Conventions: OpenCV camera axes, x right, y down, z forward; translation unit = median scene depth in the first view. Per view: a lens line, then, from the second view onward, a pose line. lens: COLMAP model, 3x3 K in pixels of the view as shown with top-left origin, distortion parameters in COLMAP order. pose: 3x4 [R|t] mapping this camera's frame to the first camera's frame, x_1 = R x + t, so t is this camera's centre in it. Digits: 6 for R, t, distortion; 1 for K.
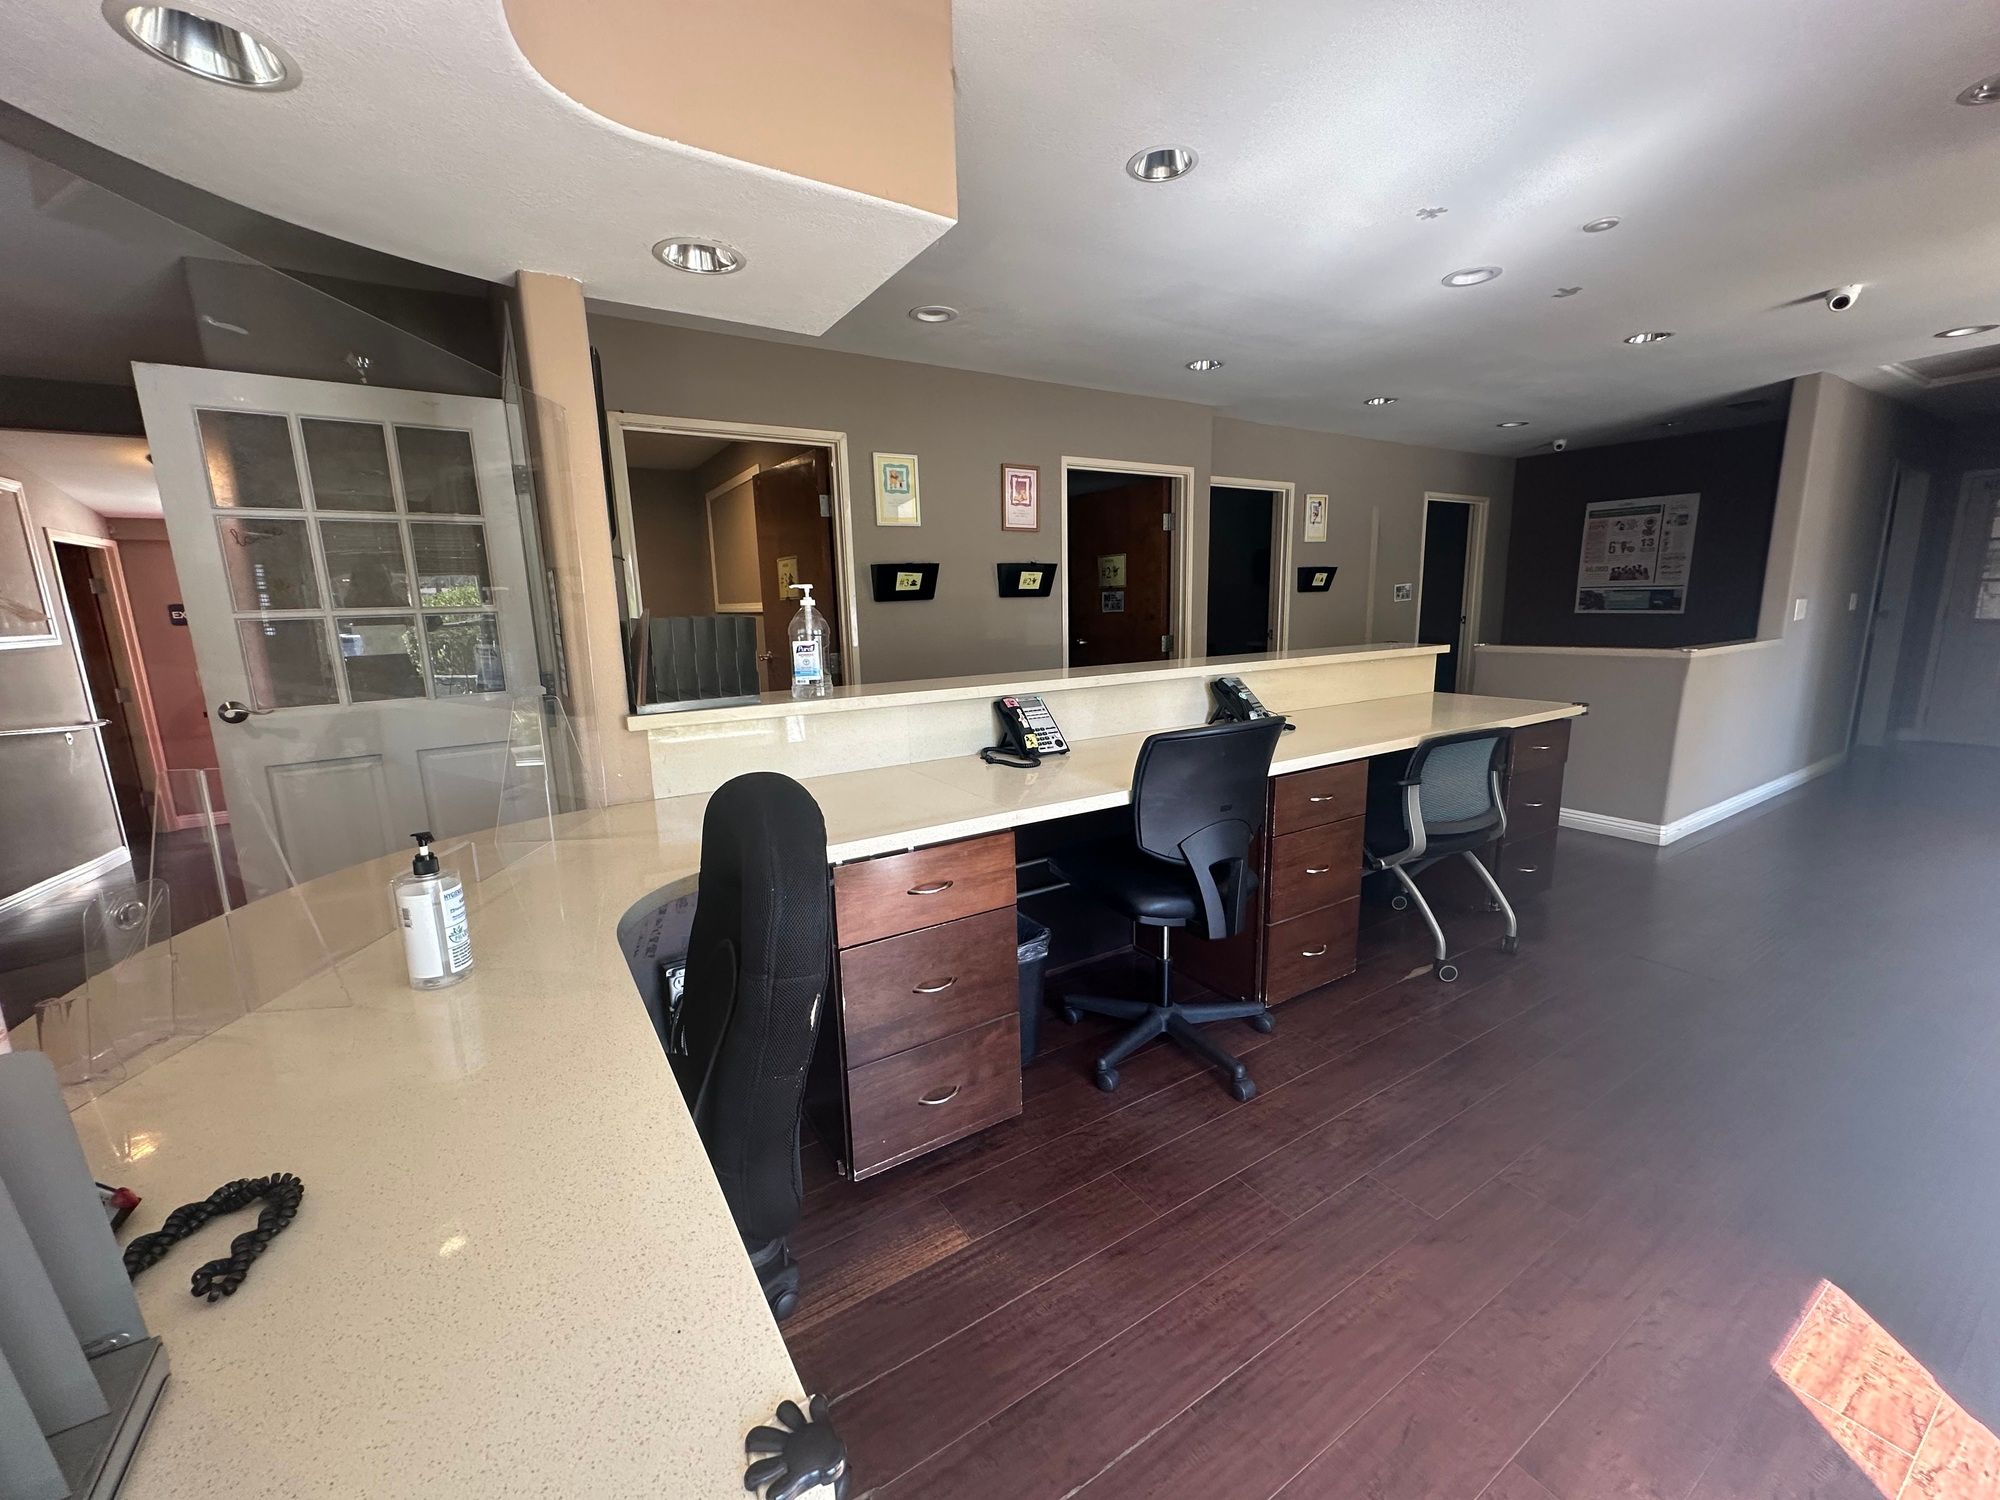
lens RADIAL K [[797.4, 0, 992.8], [0, 797.4, 746.6], [0, 0, 1]] dist [-0.007662, 0.004032]
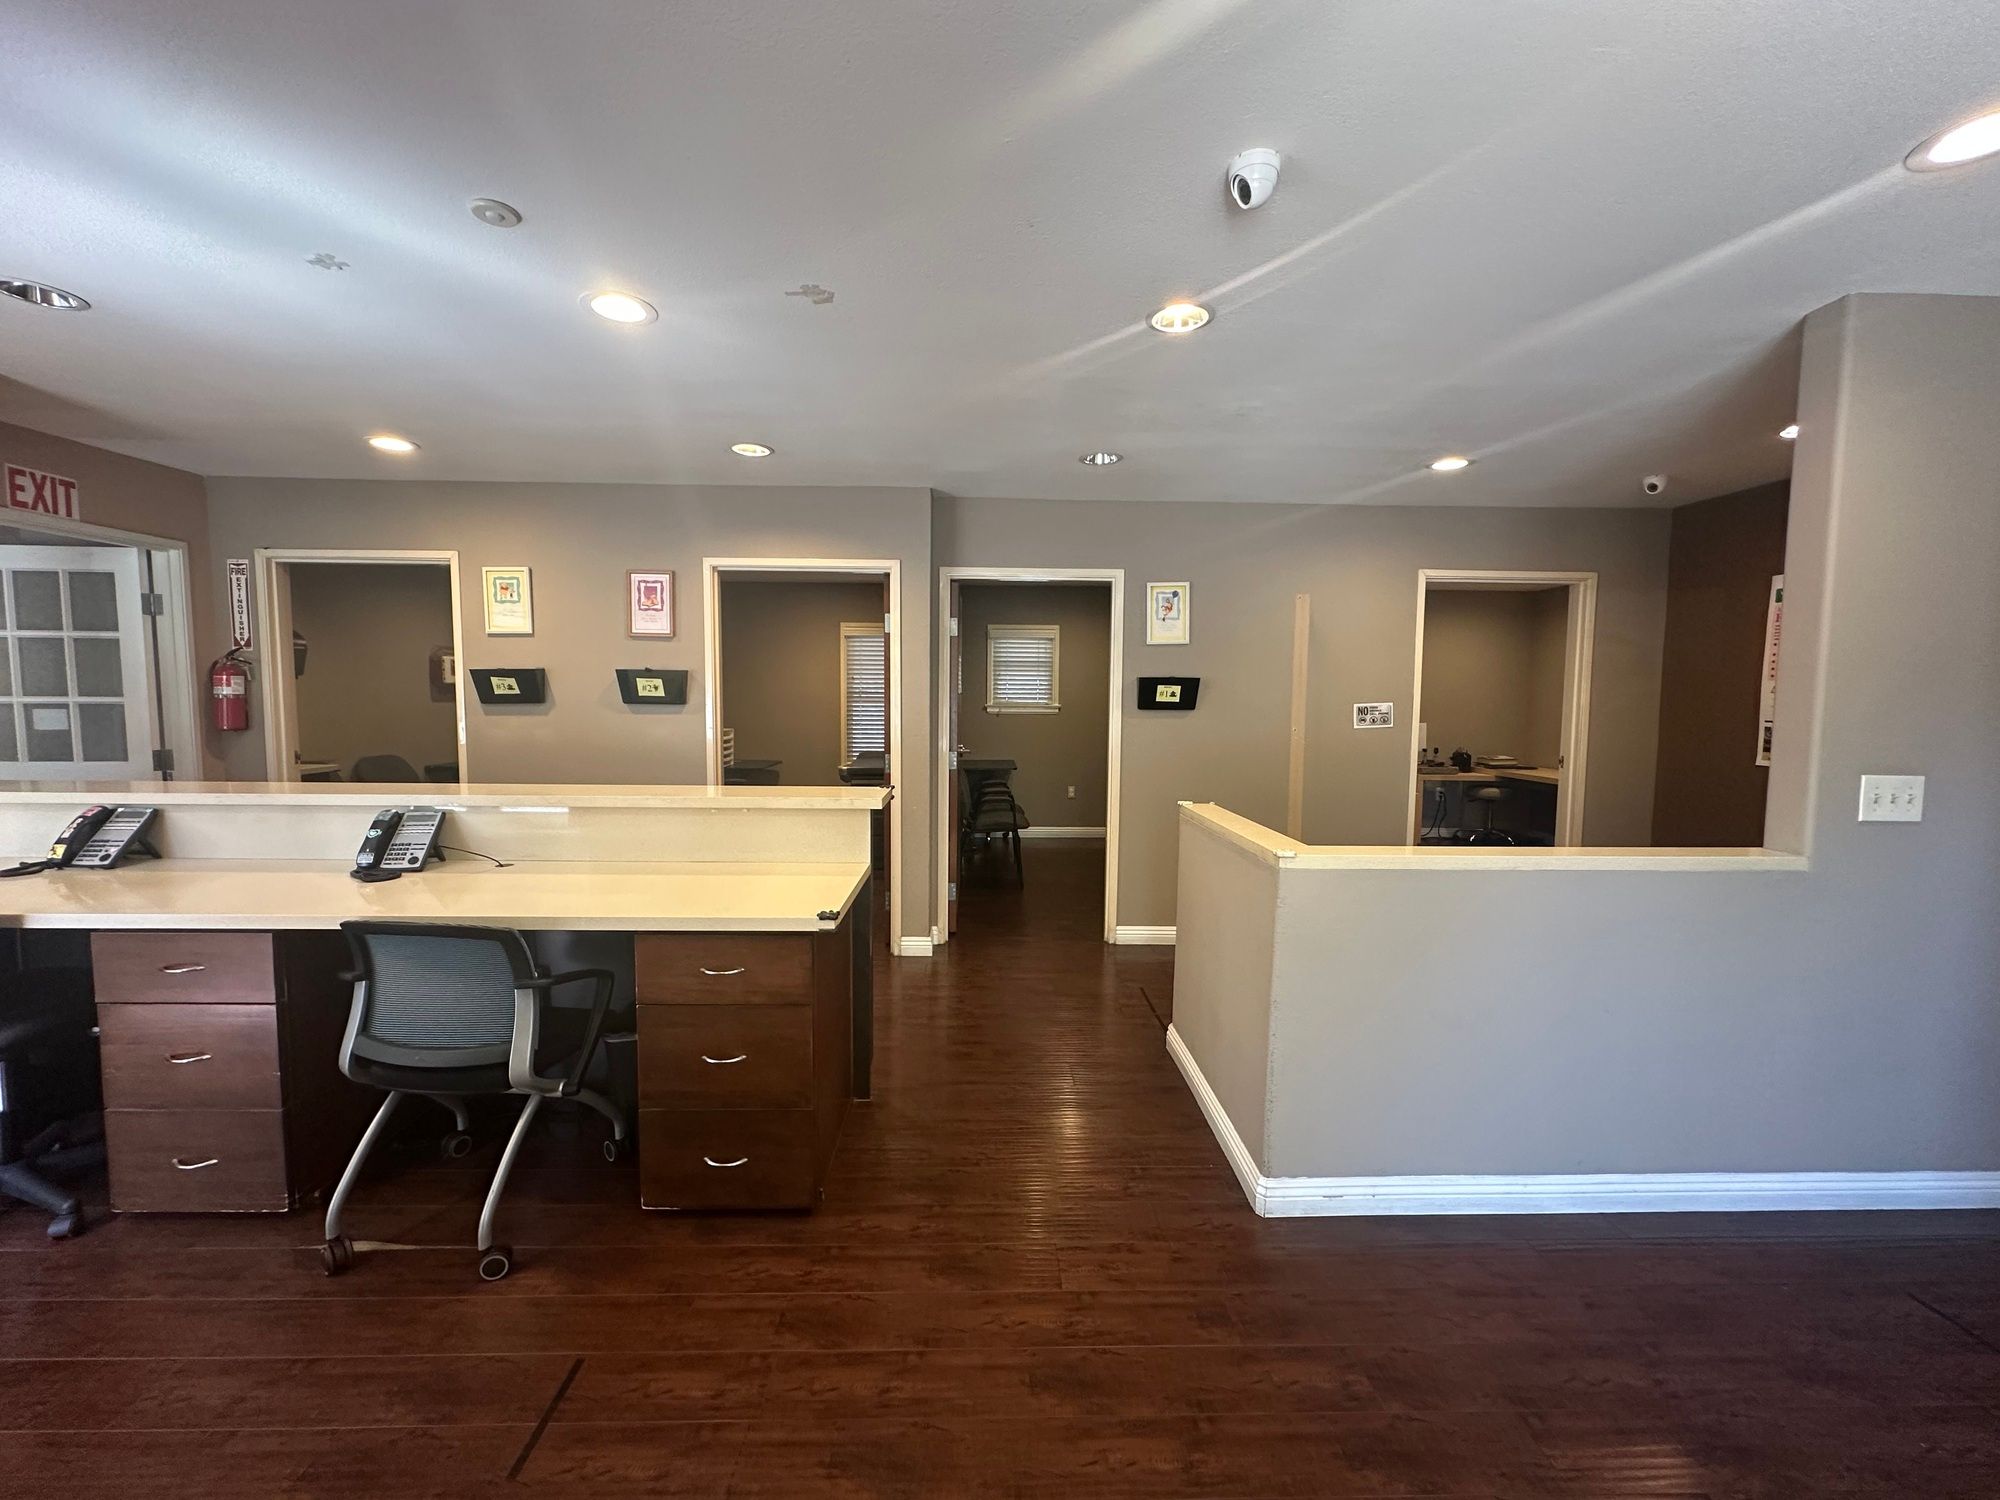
lens RADIAL K [[797.4, 0, 992.8], [0, 797.4, 746.6], [0, 0, 1]] dist [-0.007662, 0.004032]
pose [[0.862931, 0.067288, -0.500821, 0.974764], [-0.121484, 0.989652, -0.076356, -0.128170], [0.490501, 0.126731, 0.862176, 0.432662]]
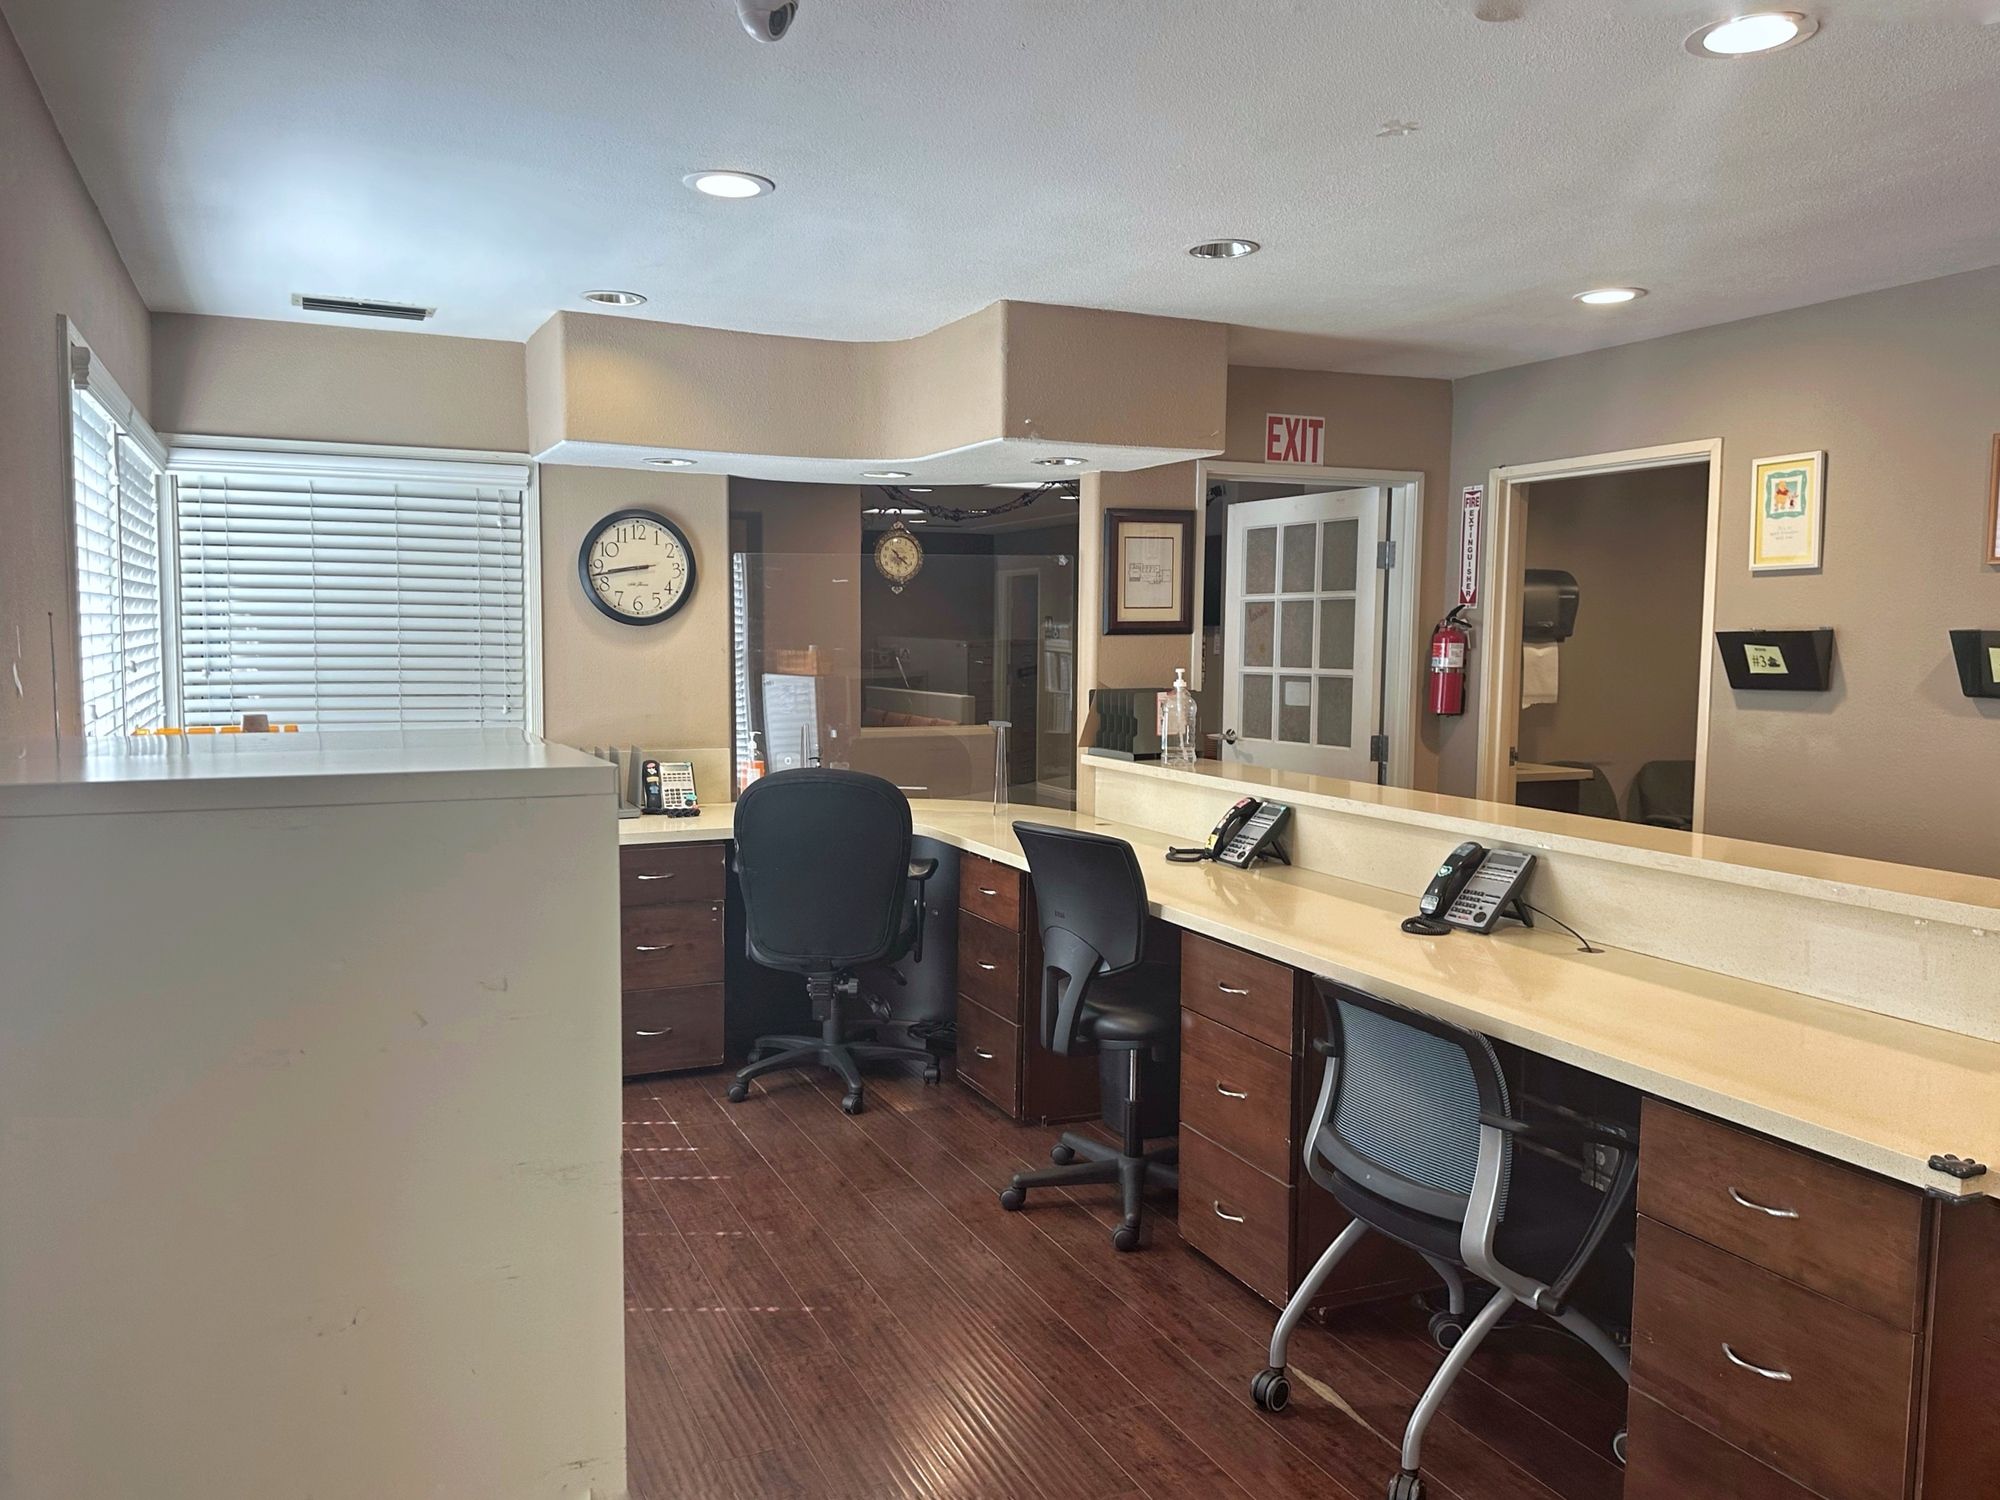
lens RADIAL K [[1498.3, 0, 1000.0], [0, 1498.3, 750.0], [0, 0, 1]] dist [0.109627, -0.164805]
pose [[-0.126058, 0.102462, -0.986717, 1.131525], [-0.183984, 0.974981, 0.124748, -0.179359], [0.974812, 0.197266, -0.104053, 0.570775]]
